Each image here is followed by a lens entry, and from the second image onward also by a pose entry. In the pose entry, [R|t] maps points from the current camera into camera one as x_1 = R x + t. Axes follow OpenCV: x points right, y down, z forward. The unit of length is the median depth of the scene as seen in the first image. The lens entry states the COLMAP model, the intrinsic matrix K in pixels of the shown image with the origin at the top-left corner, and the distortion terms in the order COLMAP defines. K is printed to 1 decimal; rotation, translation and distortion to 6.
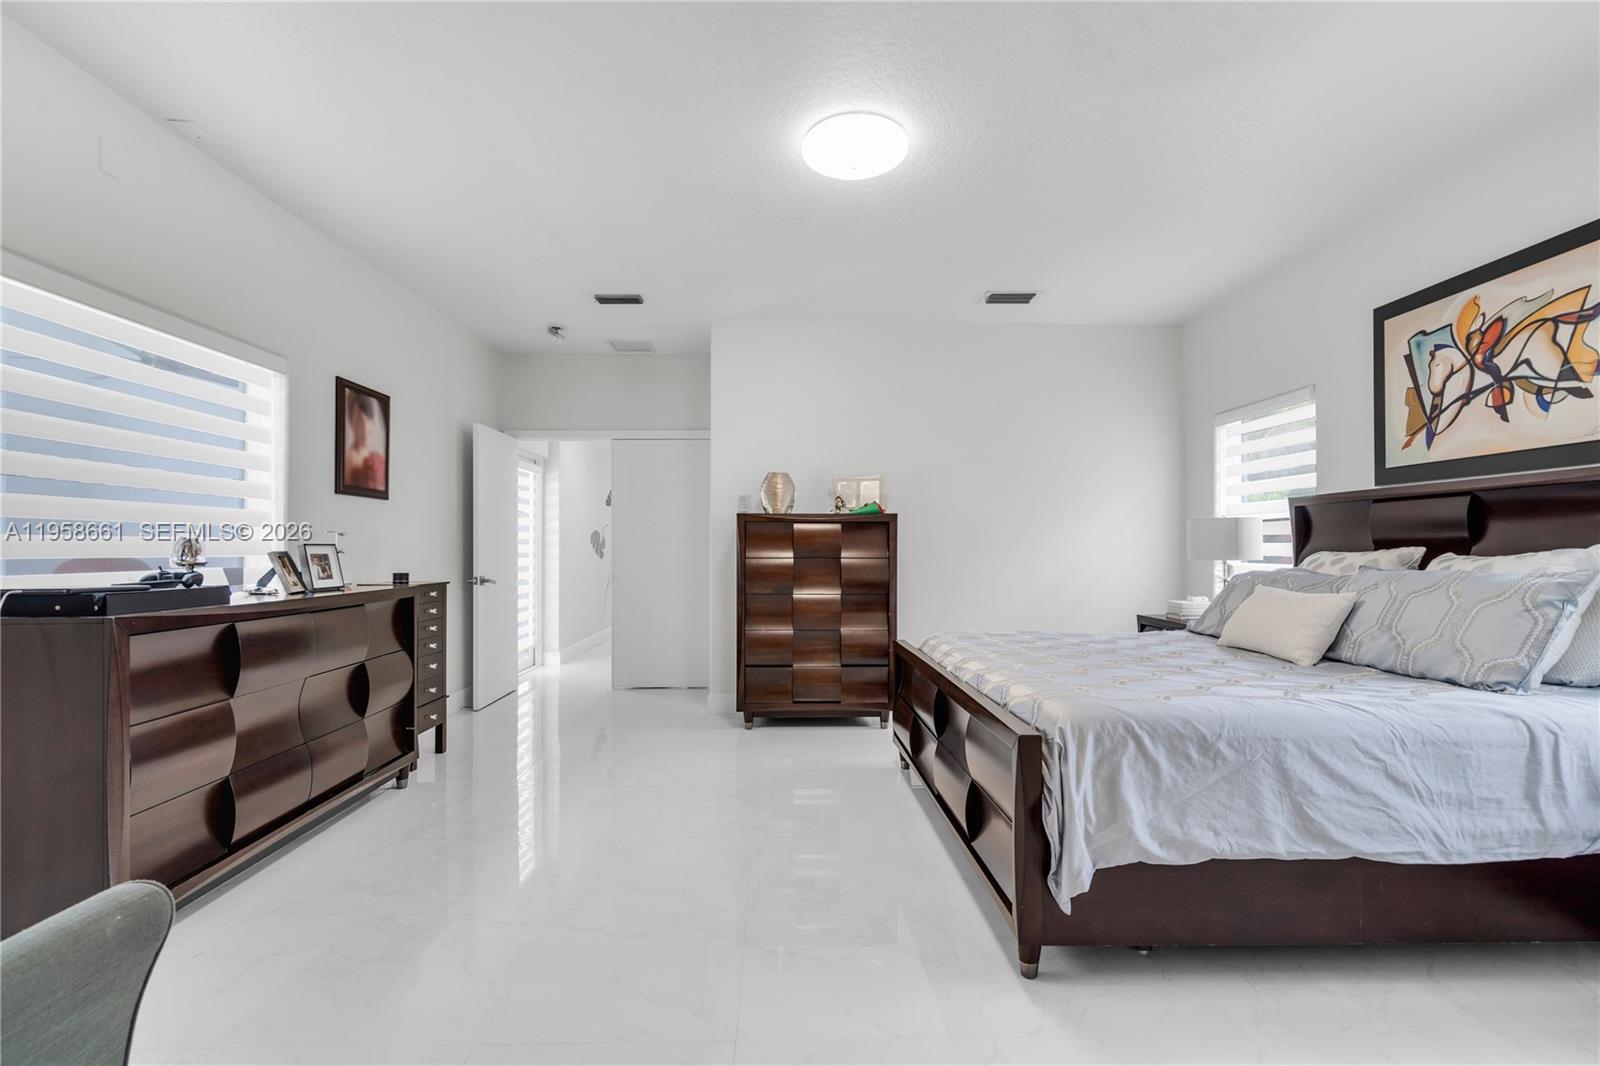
lens RADIAL K [[732.5, 0, 799.8], [0, 732.5, 538.2], [0, 0, 1]] dist [-0.005077, 0.001085]
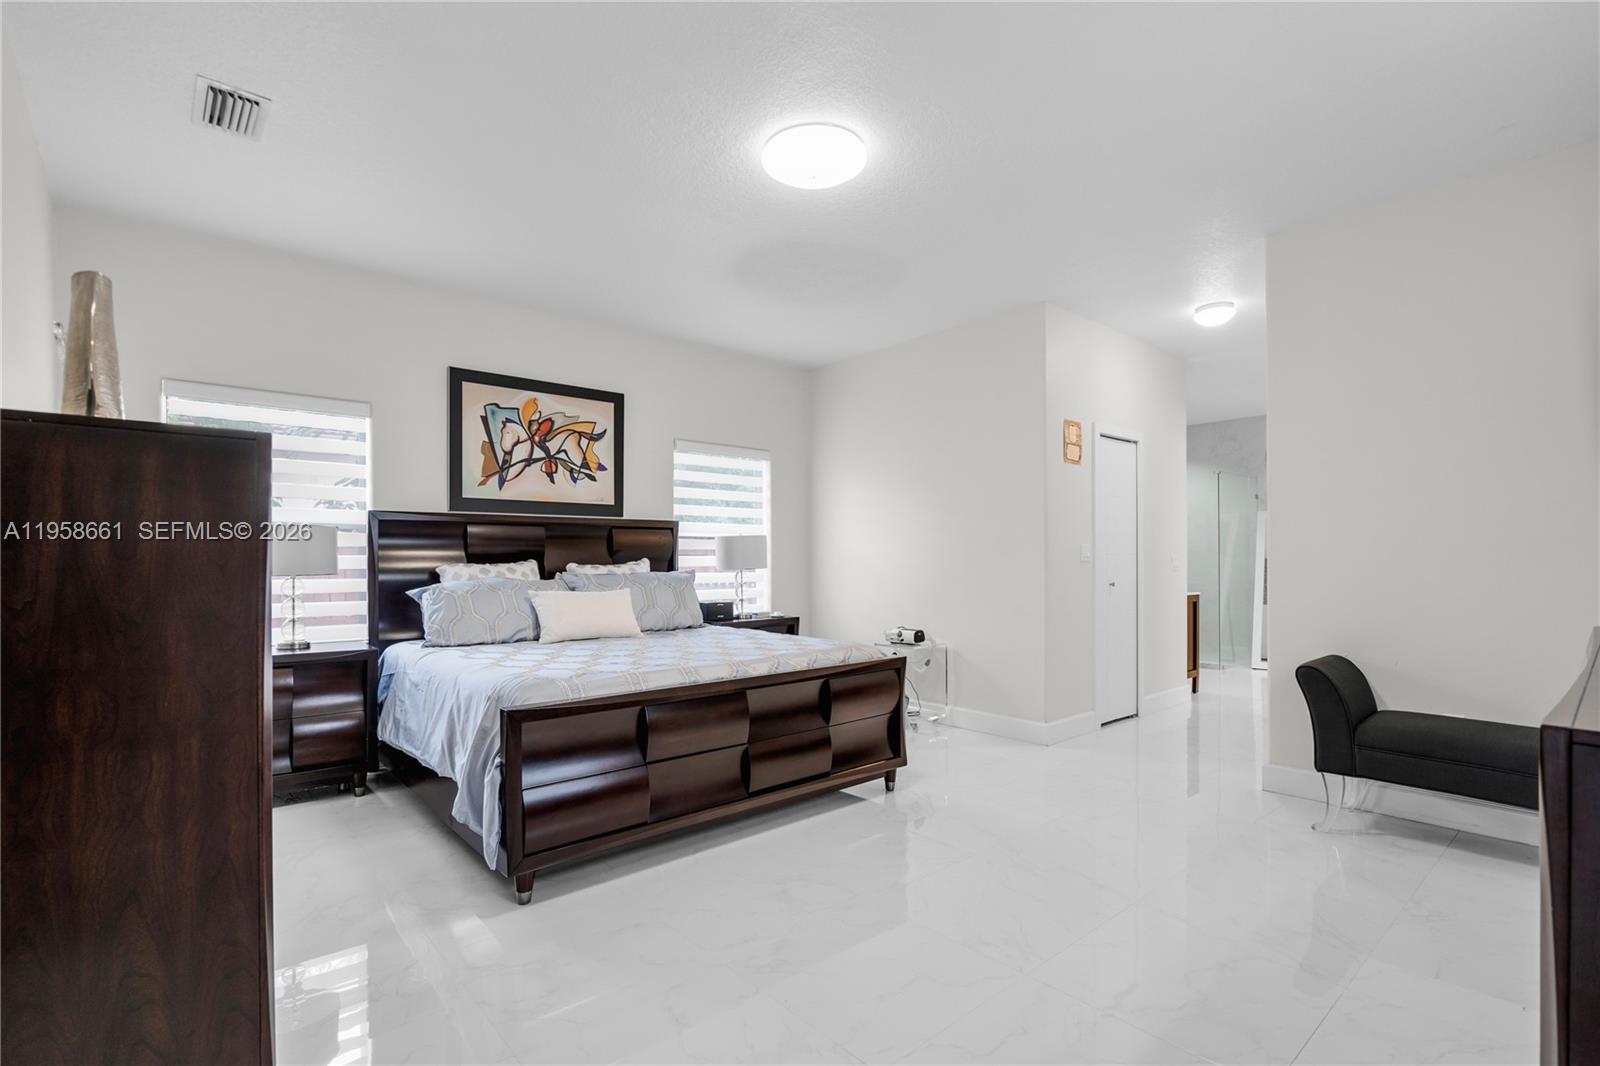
lens RADIAL K [[732.5, 0, 800.2], [0, 732.5, 545.7], [0, 0, 1]] dist [-0.005077, 0.001085]
pose [[-0.639519, 0.008338, 0.768730, -0.615339], [-0.011832, 0.999716, -0.020687, 0.007758], [-0.768684, -0.022325, -0.639238, 1.520328]]
